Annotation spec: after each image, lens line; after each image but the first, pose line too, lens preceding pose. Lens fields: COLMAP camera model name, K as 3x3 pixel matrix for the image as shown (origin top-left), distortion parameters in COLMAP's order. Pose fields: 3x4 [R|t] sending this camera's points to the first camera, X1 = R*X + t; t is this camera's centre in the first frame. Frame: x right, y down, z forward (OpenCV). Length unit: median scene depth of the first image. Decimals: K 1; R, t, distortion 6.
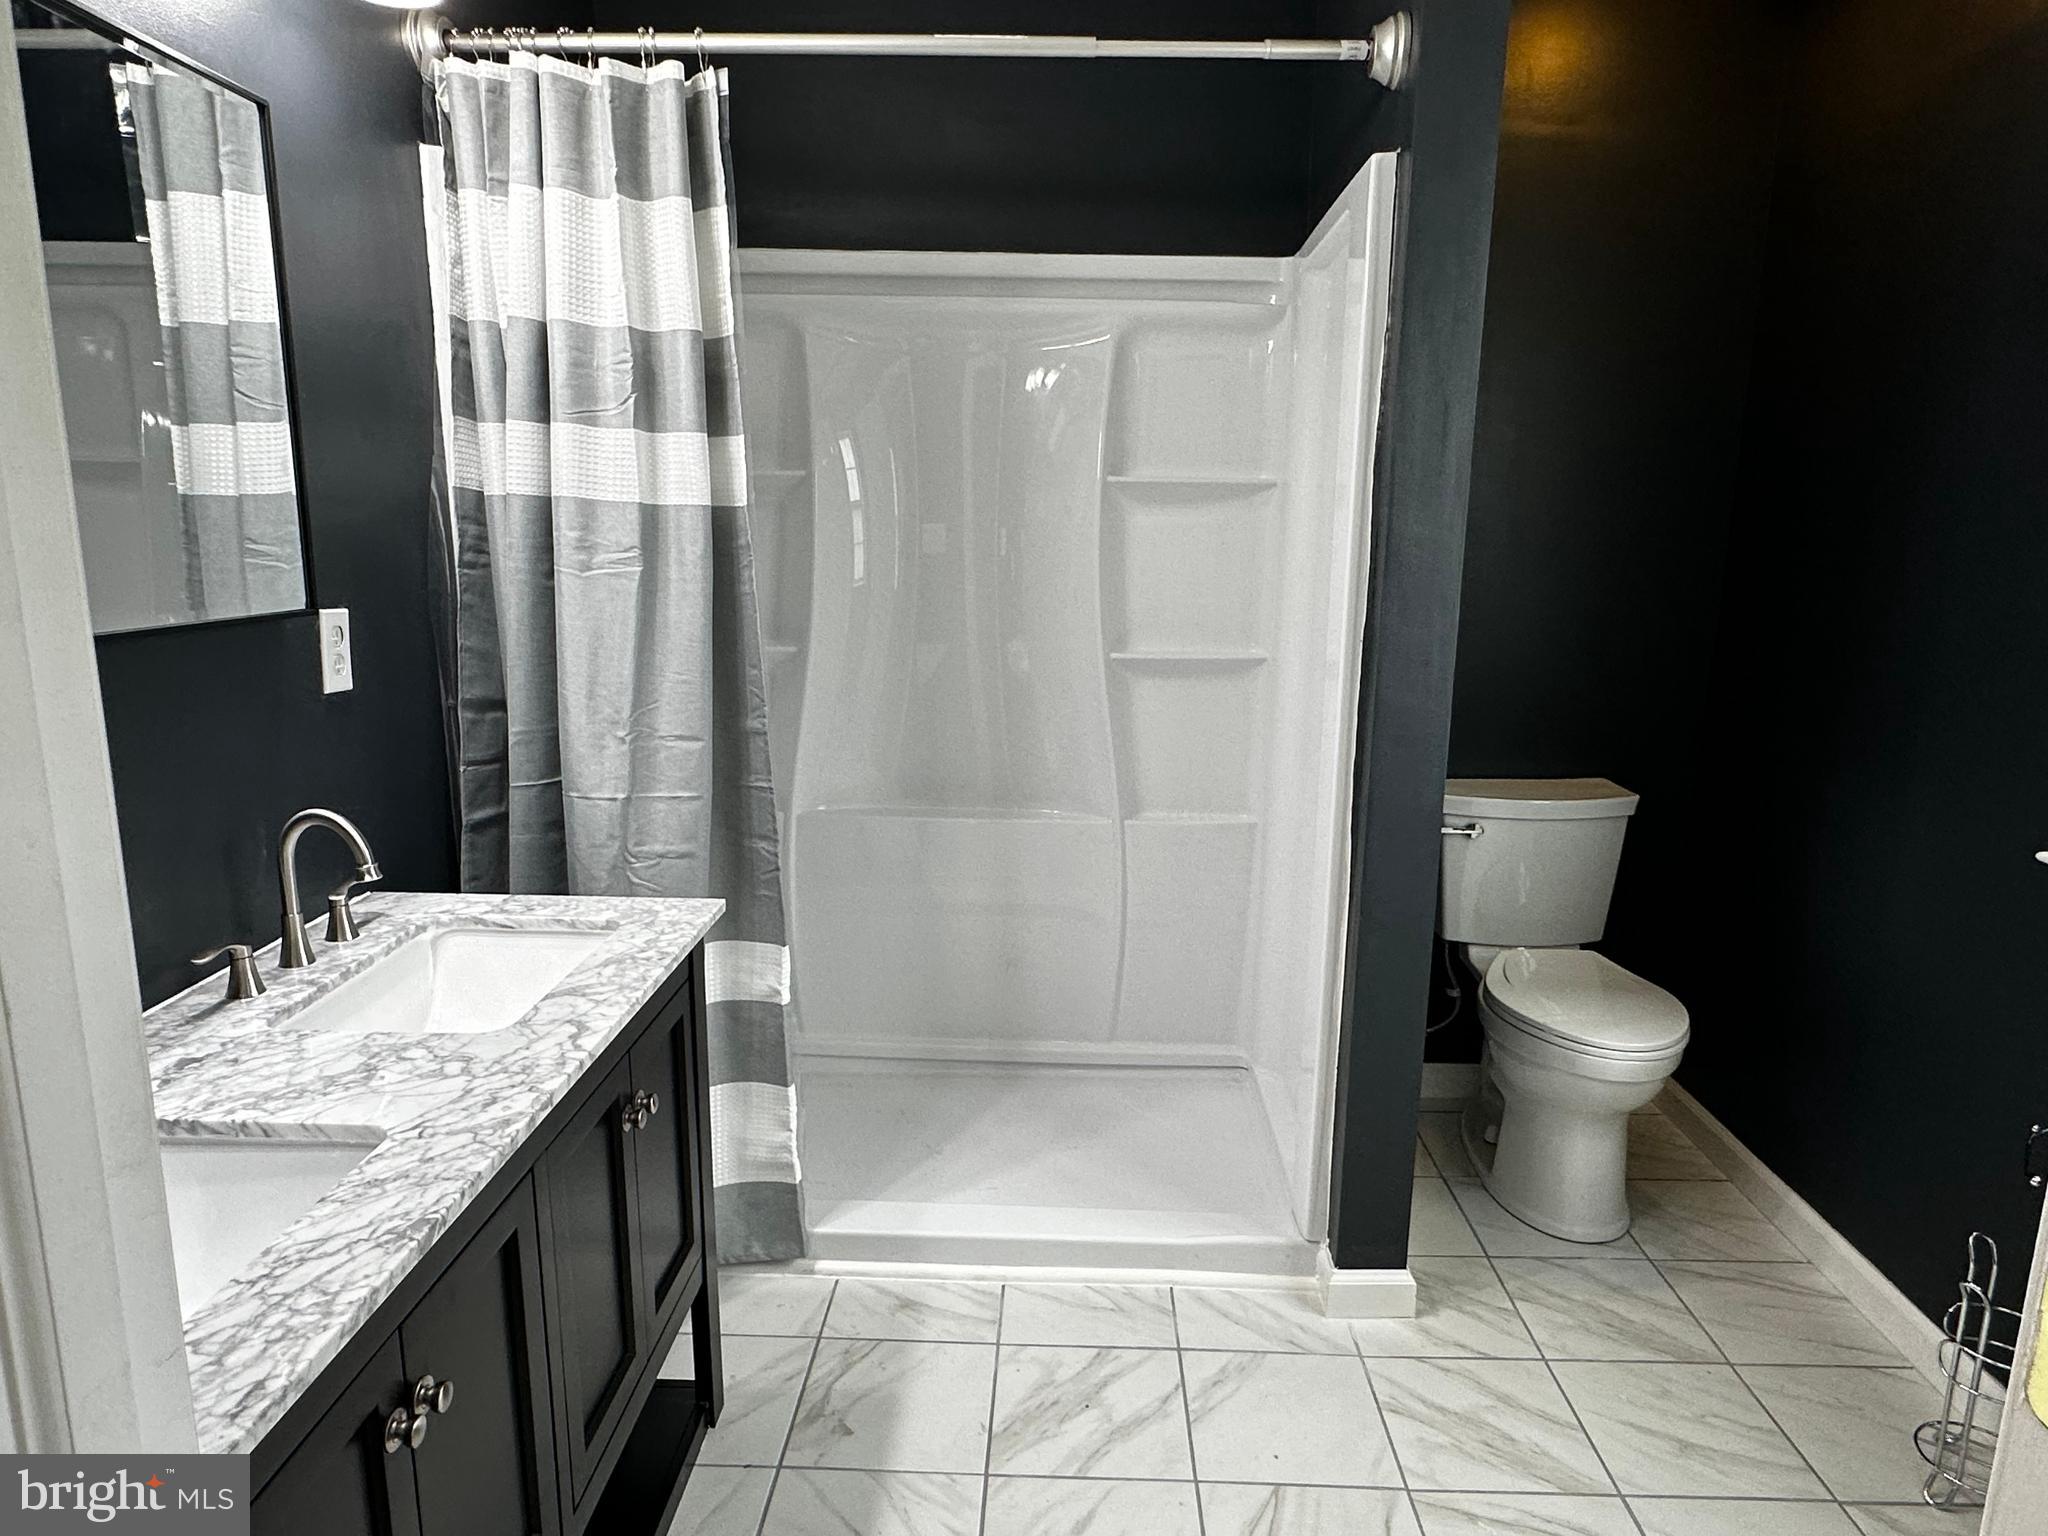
lens RADIAL K [[1281.3, 0, 1030.7], [0, 1281.3, 769.5], [0, 0, 1]] dist [-0.000367, 0.000558]
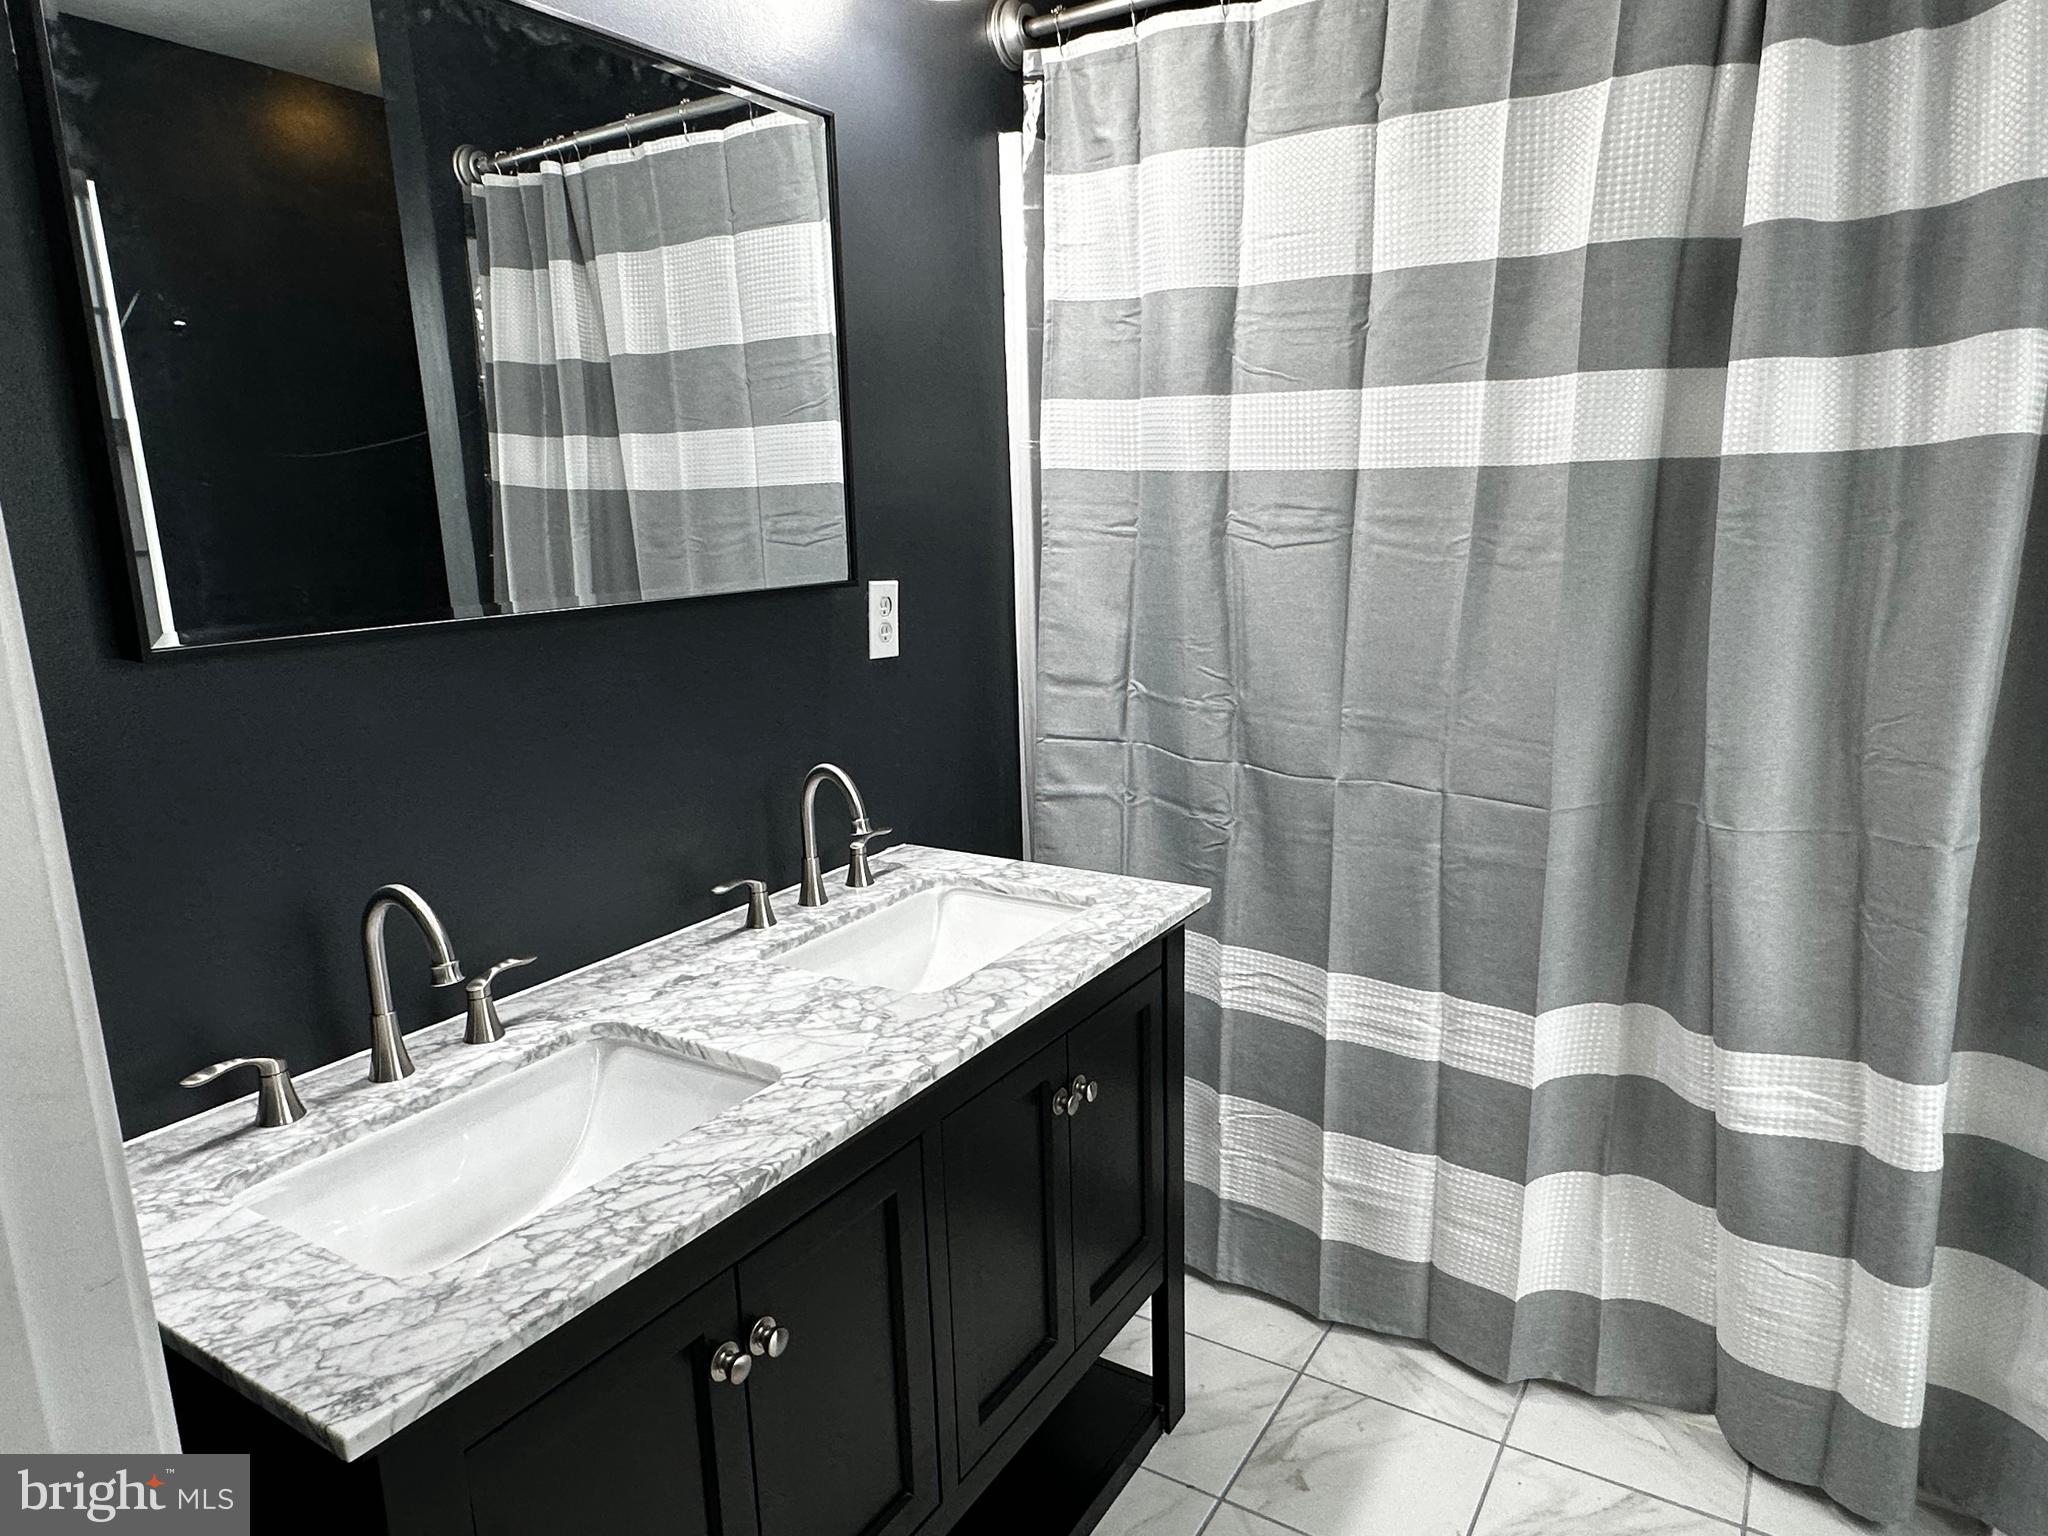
lens RADIAL K [[1281.3, 0, 1023.6], [0, 1281.3, 777.3], [0, 0, 1]] dist [-0.000367, 0.000558]
pose [[0.860142, 0.070513, -0.505157, 0.141114], [-0.059475, 0.997507, 0.037969, -0.009685], [0.506575, -0.002615, 0.862192, 0.150549]]
